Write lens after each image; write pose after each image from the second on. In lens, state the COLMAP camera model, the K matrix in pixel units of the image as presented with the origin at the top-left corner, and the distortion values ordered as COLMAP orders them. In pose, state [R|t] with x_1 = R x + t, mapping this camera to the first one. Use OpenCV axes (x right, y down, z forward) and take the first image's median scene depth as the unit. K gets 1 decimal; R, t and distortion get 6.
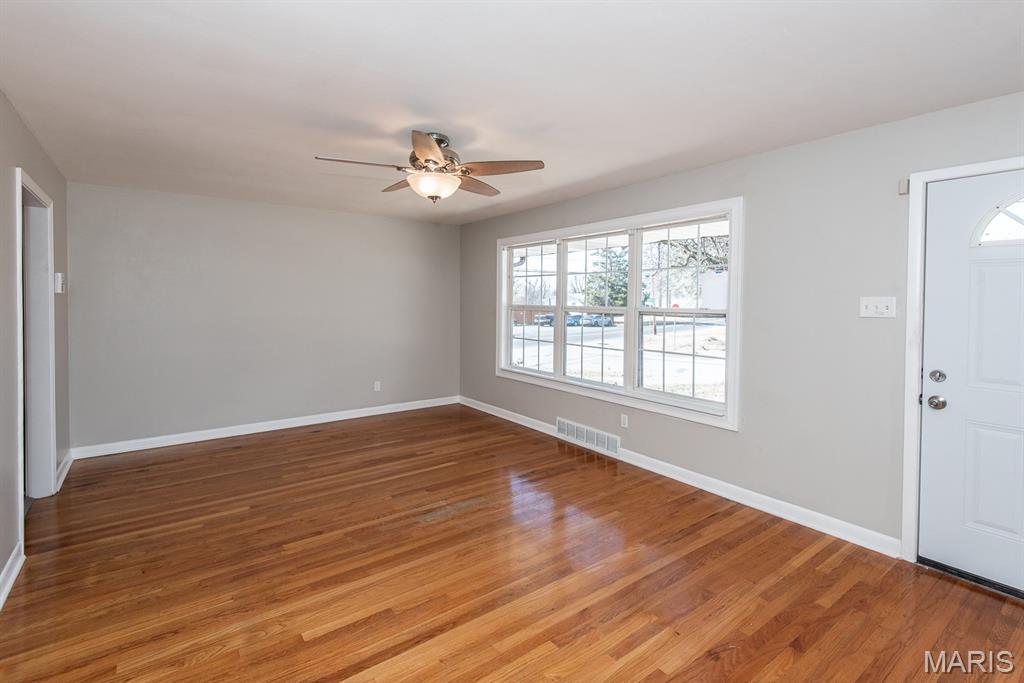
lens RADIAL K [[483.5, 0, 512.0], [0, 483.5, 341.5], [0, 0, 1]] dist [-0.000852, -0.000158]
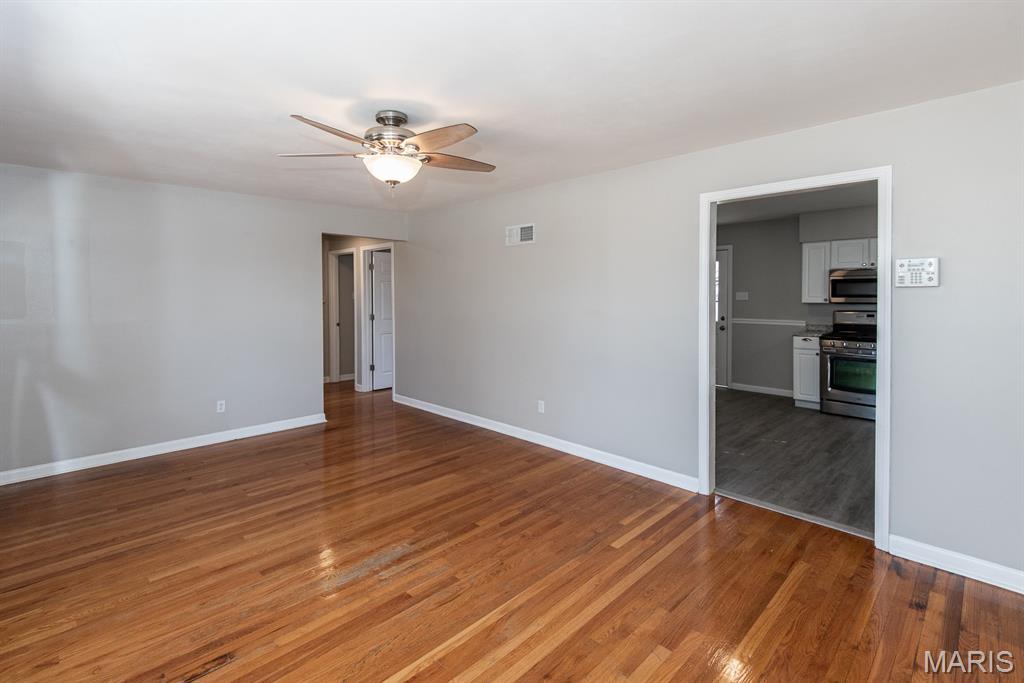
lens RADIAL K [[473.6, 0, 509.1], [0, 473.6, 297.7], [0, 0, 1]] dist [0.000591, -0.010972]
pose [[-0.990919, -0.008237, -0.134210, -0.256533], [-0.020809, 0.995492, 0.092538, -0.185485], [0.132842, 0.094491, -0.986623, 1.879840]]
